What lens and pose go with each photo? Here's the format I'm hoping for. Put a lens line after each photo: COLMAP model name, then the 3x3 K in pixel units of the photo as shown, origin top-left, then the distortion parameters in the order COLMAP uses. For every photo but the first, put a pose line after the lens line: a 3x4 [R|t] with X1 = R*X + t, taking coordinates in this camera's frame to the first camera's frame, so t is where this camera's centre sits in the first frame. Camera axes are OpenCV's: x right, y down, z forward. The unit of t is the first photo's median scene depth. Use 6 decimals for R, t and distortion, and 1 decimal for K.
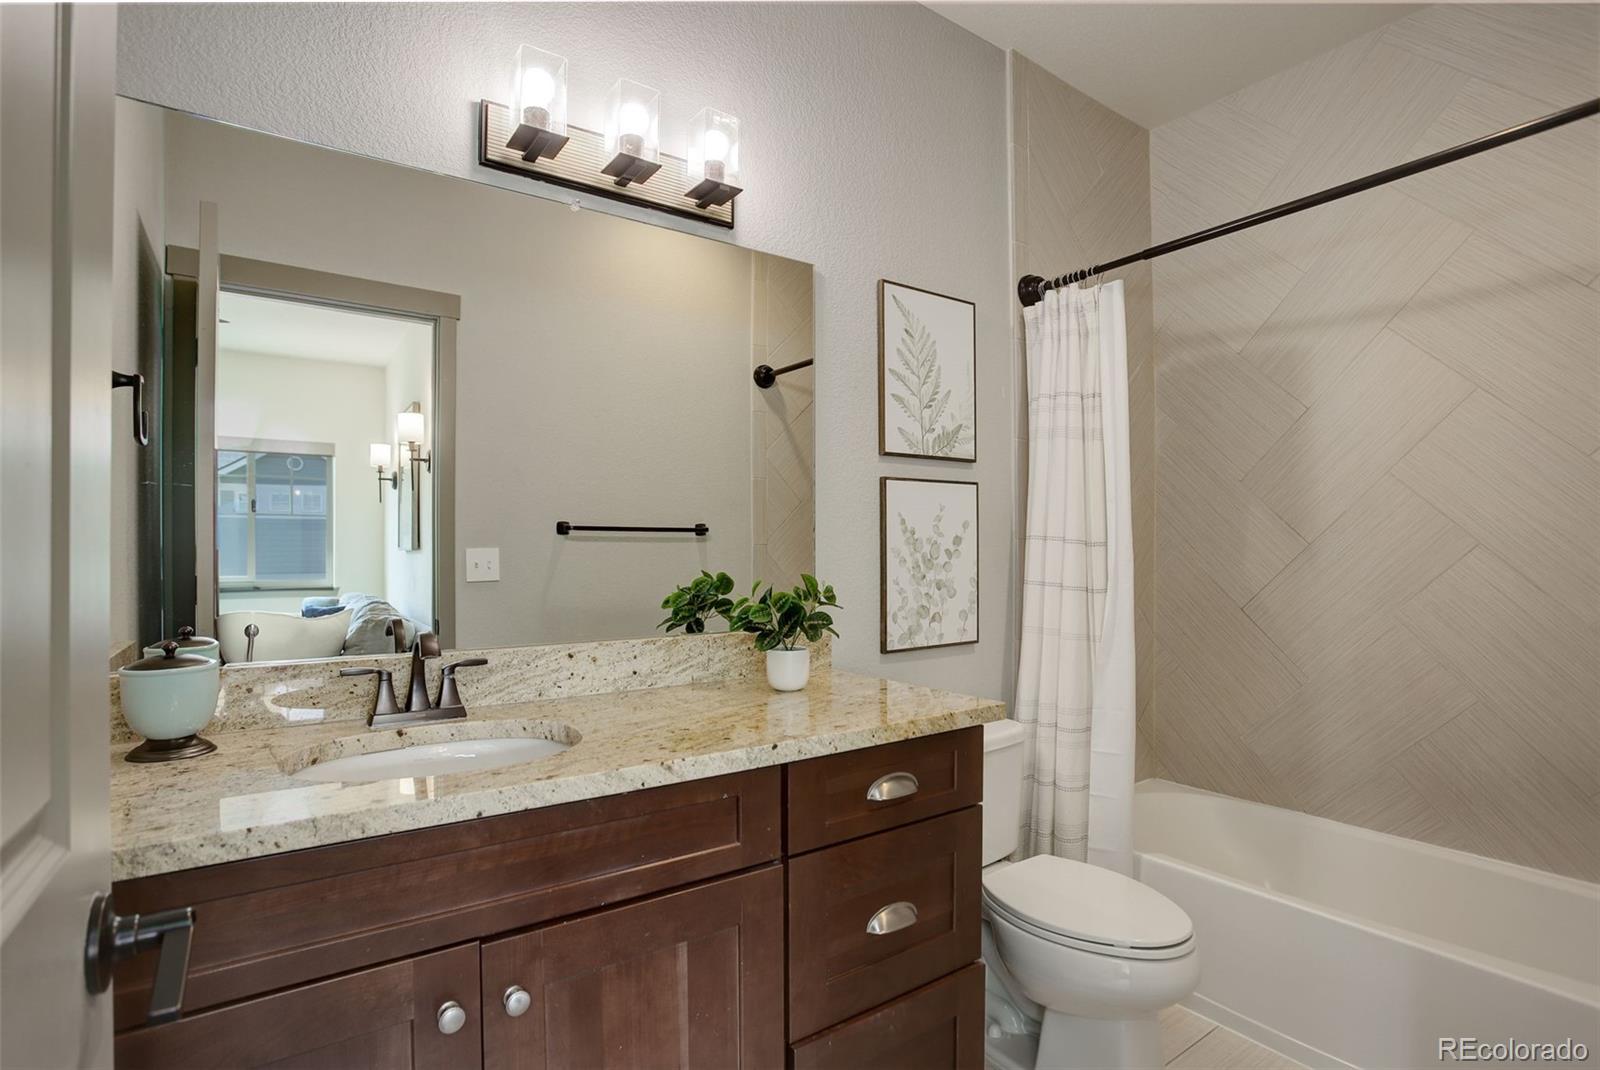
lens RADIAL K [[779.4, 0, 794.5], [0, 779.4, 532.5], [0, 0, 1]] dist [-0.032032, 0.000434]
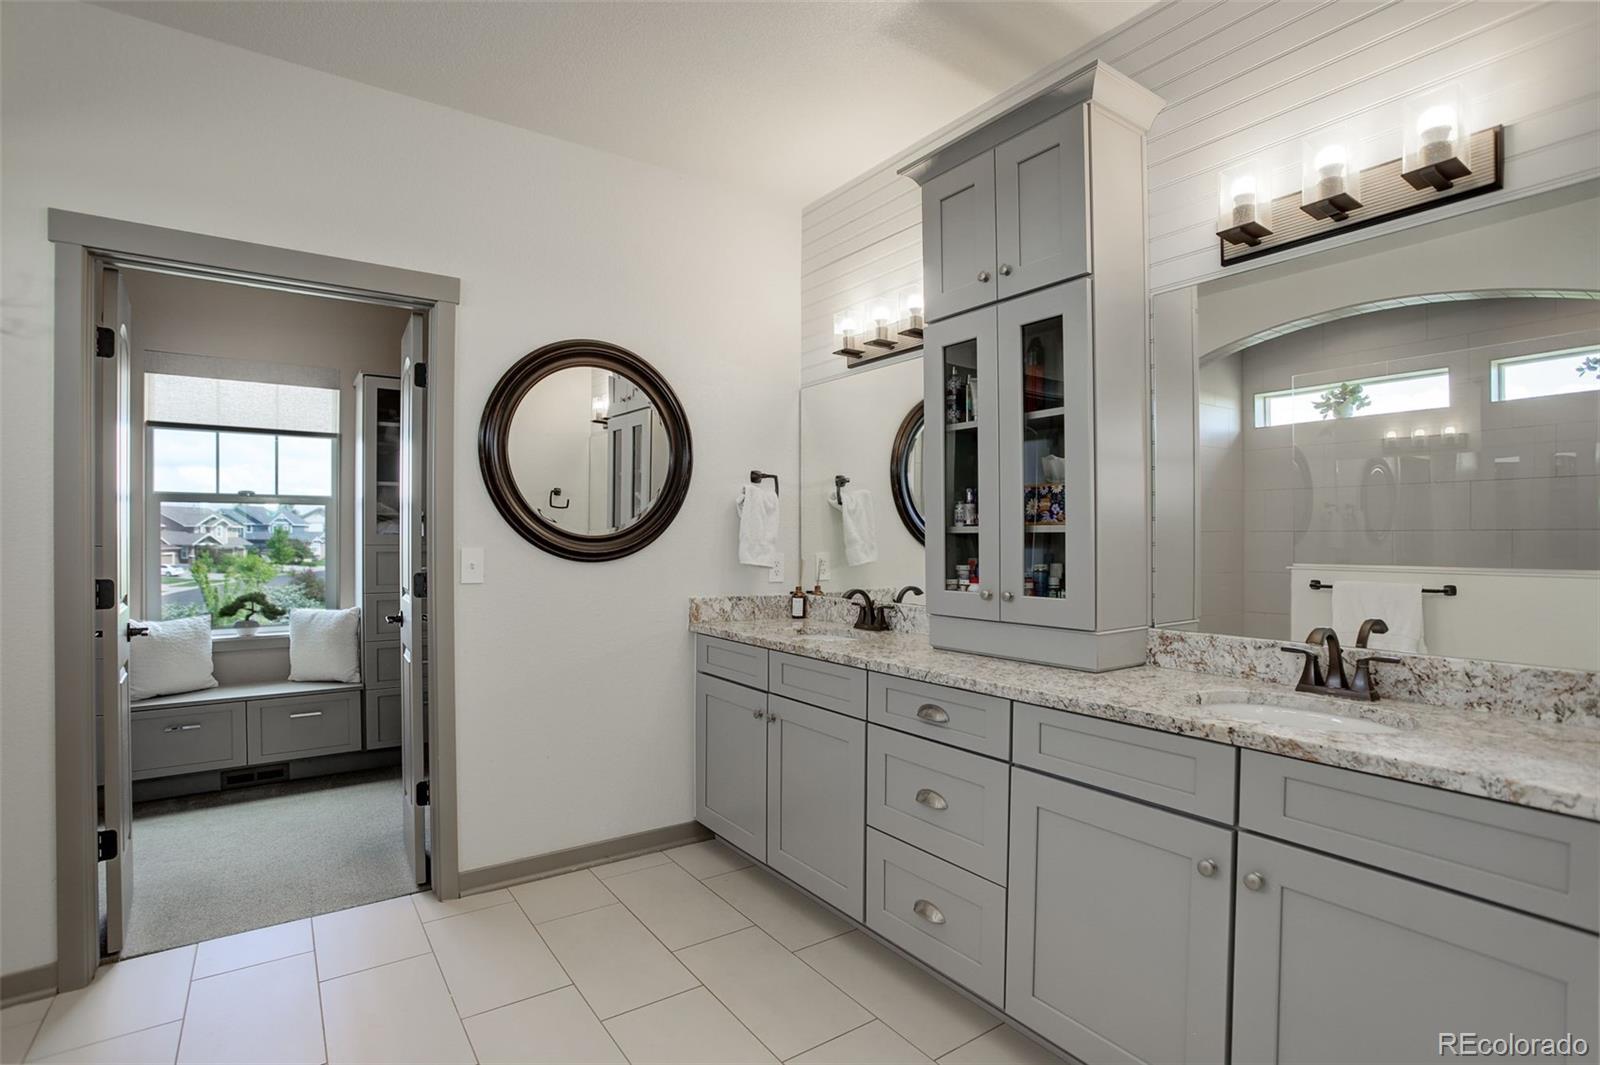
lens RADIAL K [[779.4, 0, 802.6], [0, 779.4, 540.2], [0, 0, 1]] dist [-0.032032, 0.000434]
pose [[-0.008087, -0.007791, -0.999937, 0.827767], [0.010211, 0.999917, -0.007873, 0.001910], [0.999915, -0.010274, -0.008007, 0.241545]]
